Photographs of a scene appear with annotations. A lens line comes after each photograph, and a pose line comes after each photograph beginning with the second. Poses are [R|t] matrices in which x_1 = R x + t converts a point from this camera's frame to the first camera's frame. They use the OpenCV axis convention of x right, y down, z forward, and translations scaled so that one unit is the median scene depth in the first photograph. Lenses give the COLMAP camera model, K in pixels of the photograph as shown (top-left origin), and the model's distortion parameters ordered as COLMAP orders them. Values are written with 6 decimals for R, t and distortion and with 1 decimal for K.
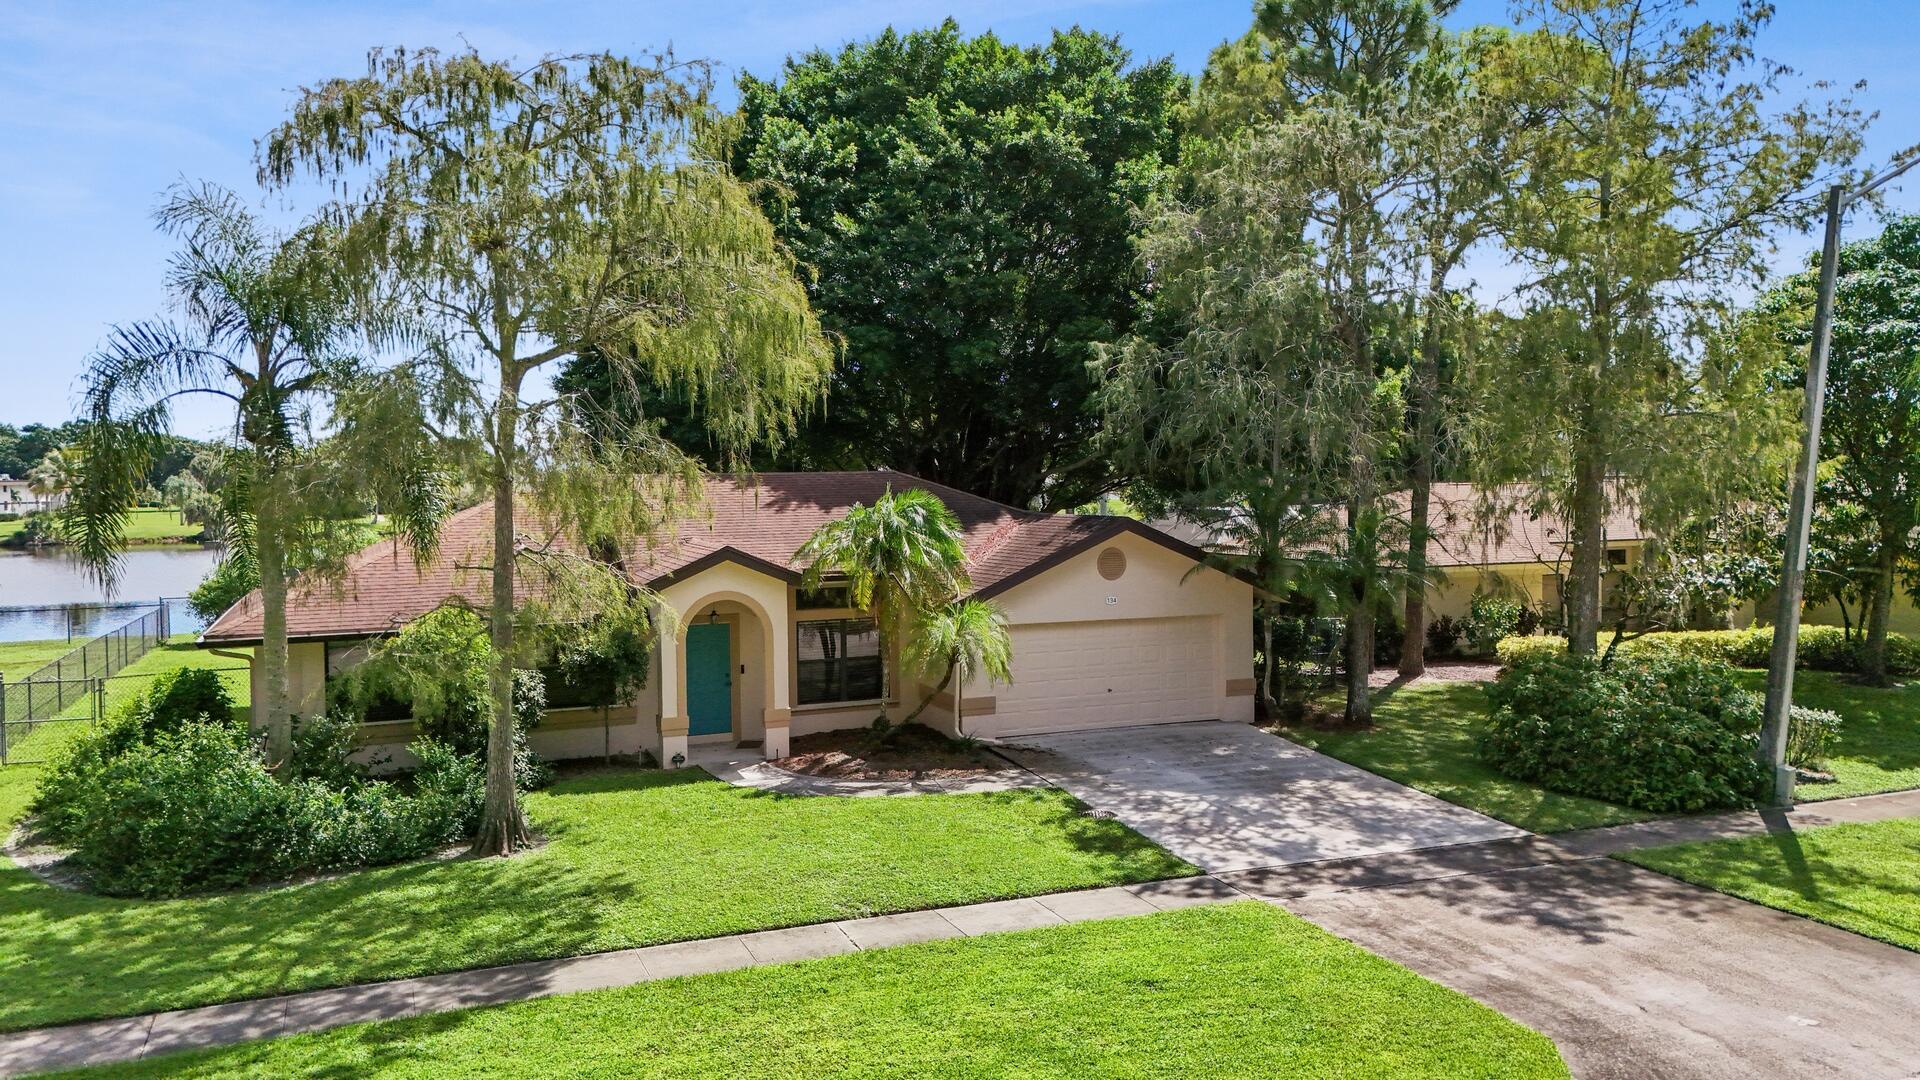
lens RADIAL K [[1433.6, 0, 961.1], [0, 1433.6, 544.8], [0, 0, 1]] dist [0.005346, 0.000447]
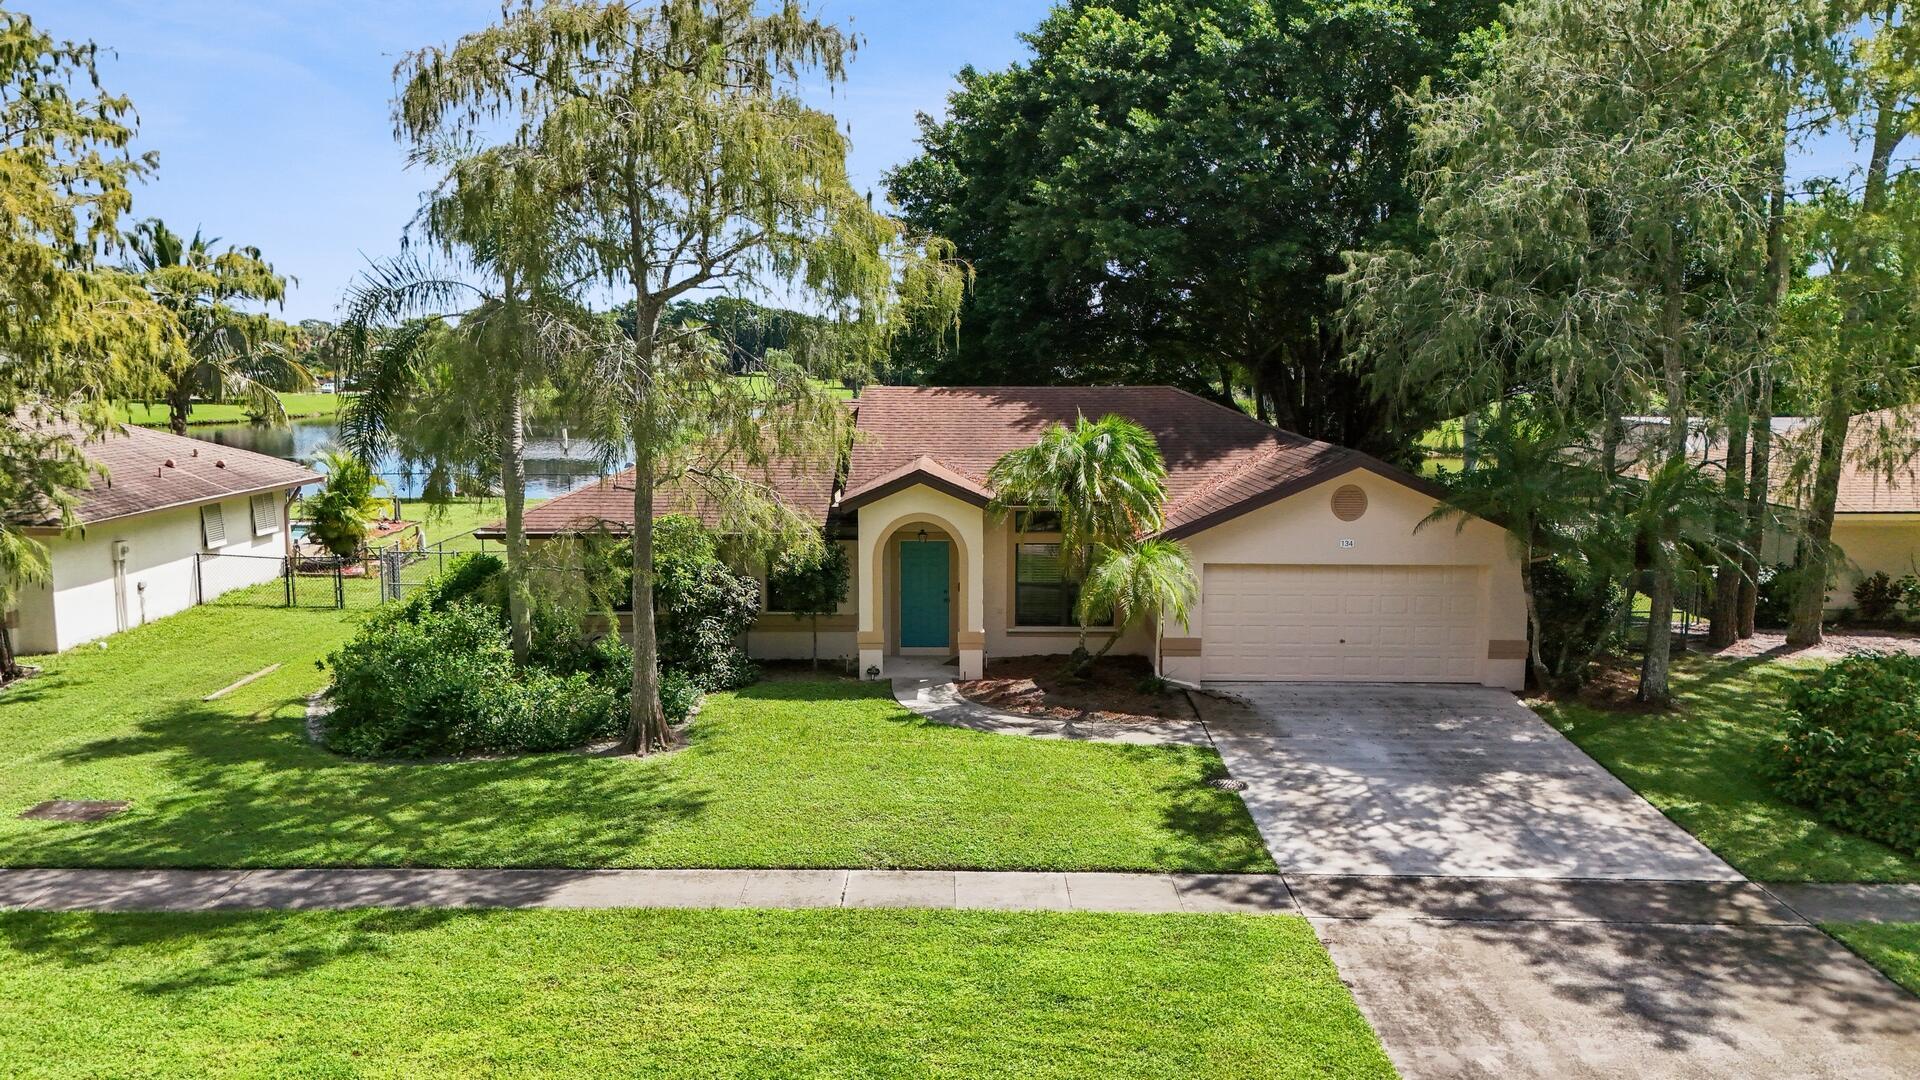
lens RADIAL K [[1404.8, 0, 918.1], [0, 1404.8, 538.4], [0, 0, 1]] dist [0.091161, -0.132295]
pose [[0.925997, 0.063230, -0.372198, 0.293579], [-0.032019, 0.995476, 0.089454, -0.054831], [0.376171, -0.070917, 0.923832, 0.115401]]
